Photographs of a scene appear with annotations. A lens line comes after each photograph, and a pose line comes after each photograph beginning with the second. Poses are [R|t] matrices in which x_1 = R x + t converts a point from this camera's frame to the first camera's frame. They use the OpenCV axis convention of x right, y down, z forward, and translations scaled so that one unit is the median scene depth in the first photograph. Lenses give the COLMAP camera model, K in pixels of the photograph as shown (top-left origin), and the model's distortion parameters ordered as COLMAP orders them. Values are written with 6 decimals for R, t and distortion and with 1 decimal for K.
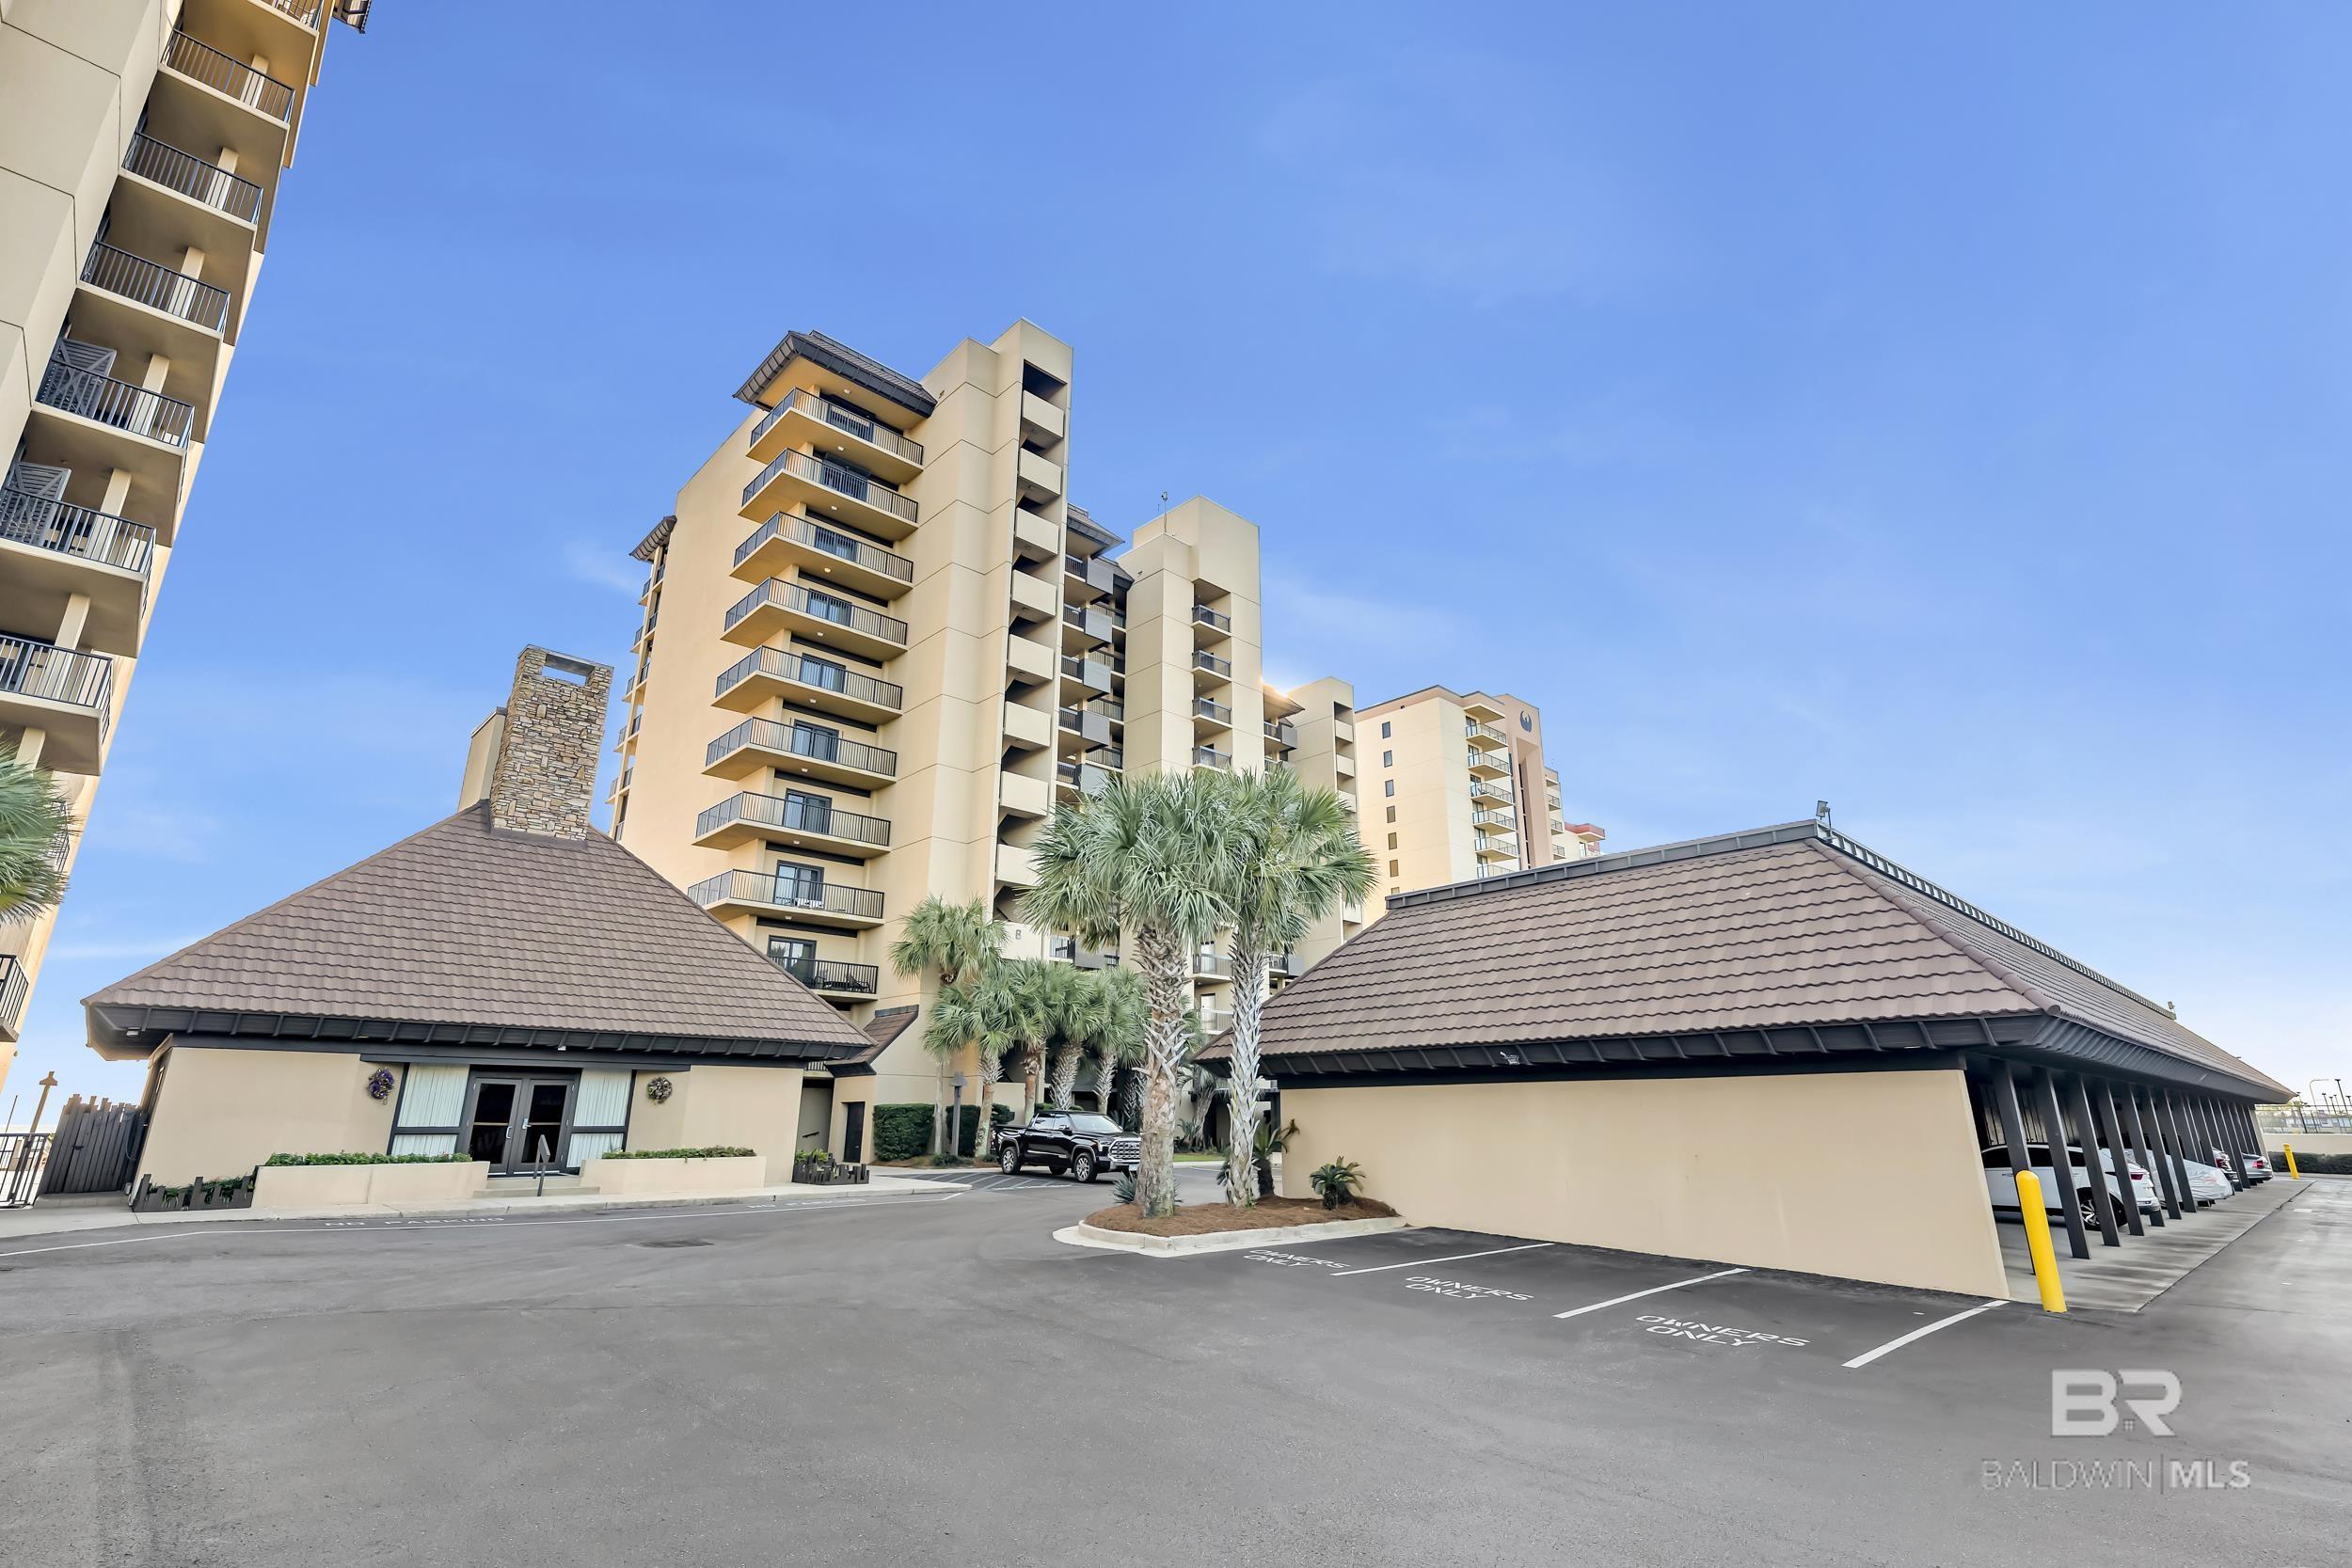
lens RADIAL K [[1092.9, 0, 1176.0], [0, 1092.9, 784.0], [0, 0, 1]] dist [0.000301, 0.000005]
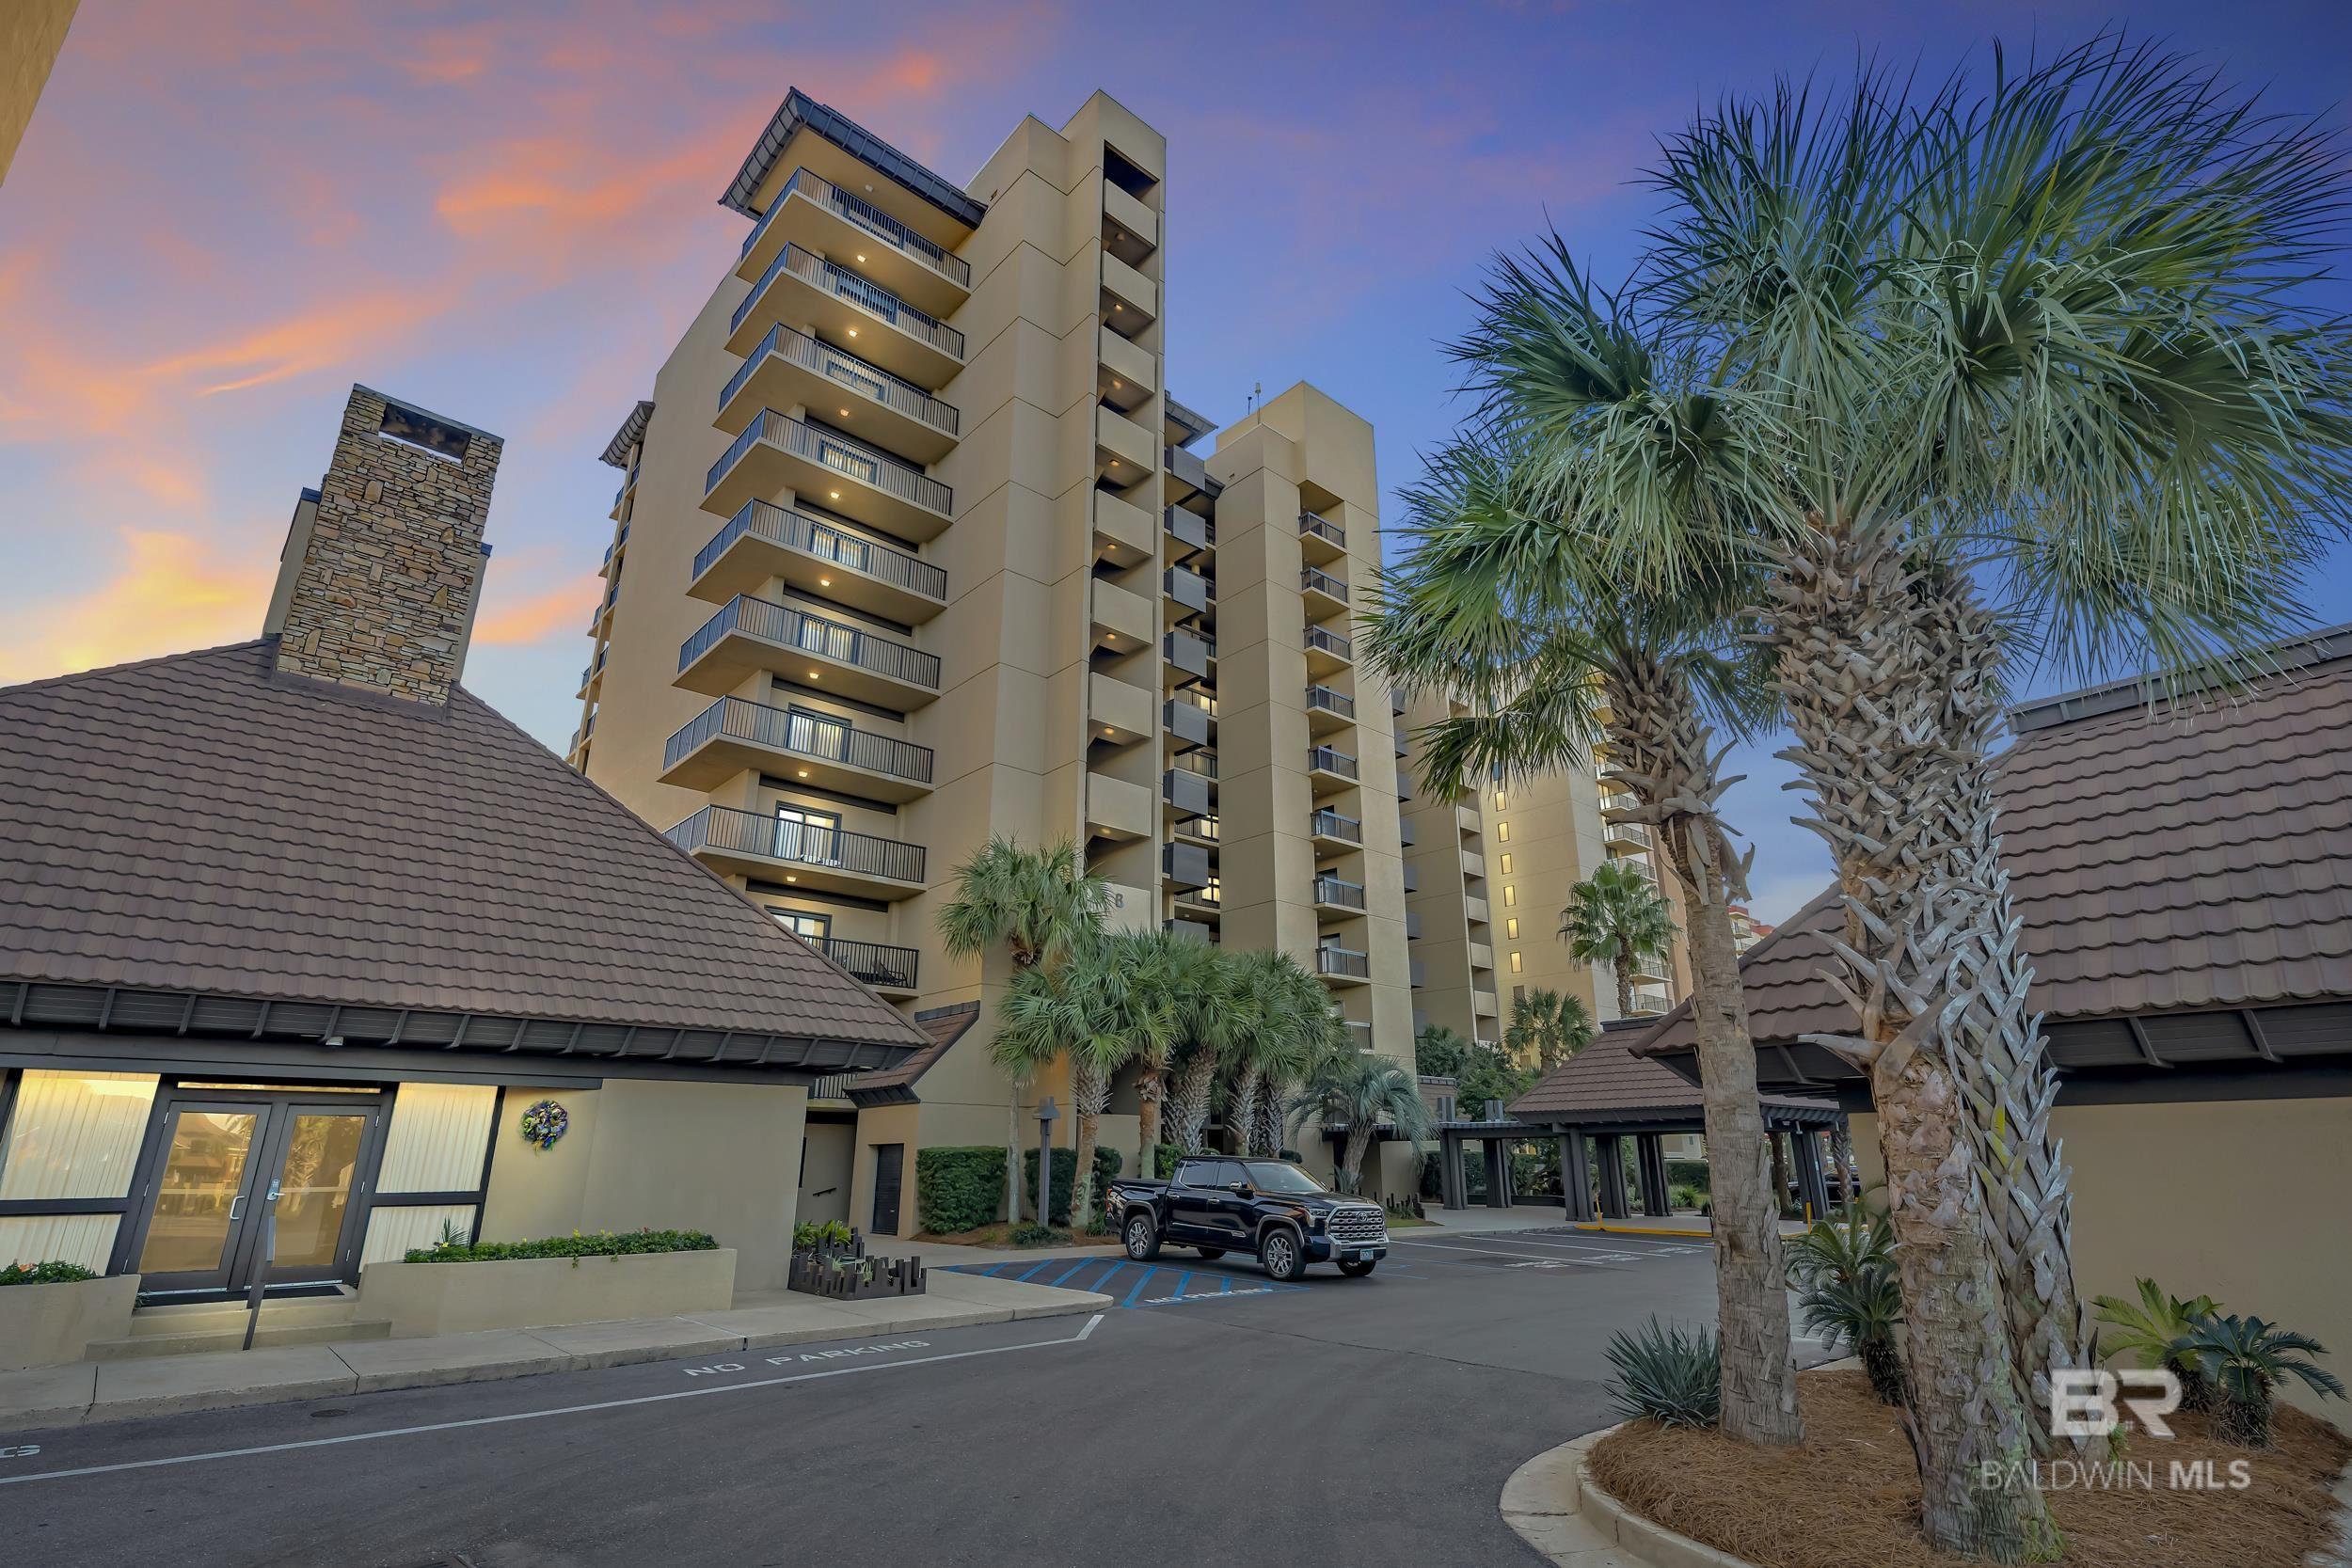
lens RADIAL K [[1130.1, 0, 1176.0], [0, 1130.1, 784.0], [0, 0, 1]] dist [0.000077, 0.000289]
pose [[0.999667, -0.012063, -0.022817, -0.101746], [0.011519, 0.999649, -0.023845, 0.090810], [0.023097, 0.023574, 0.999455, 0.313424]]
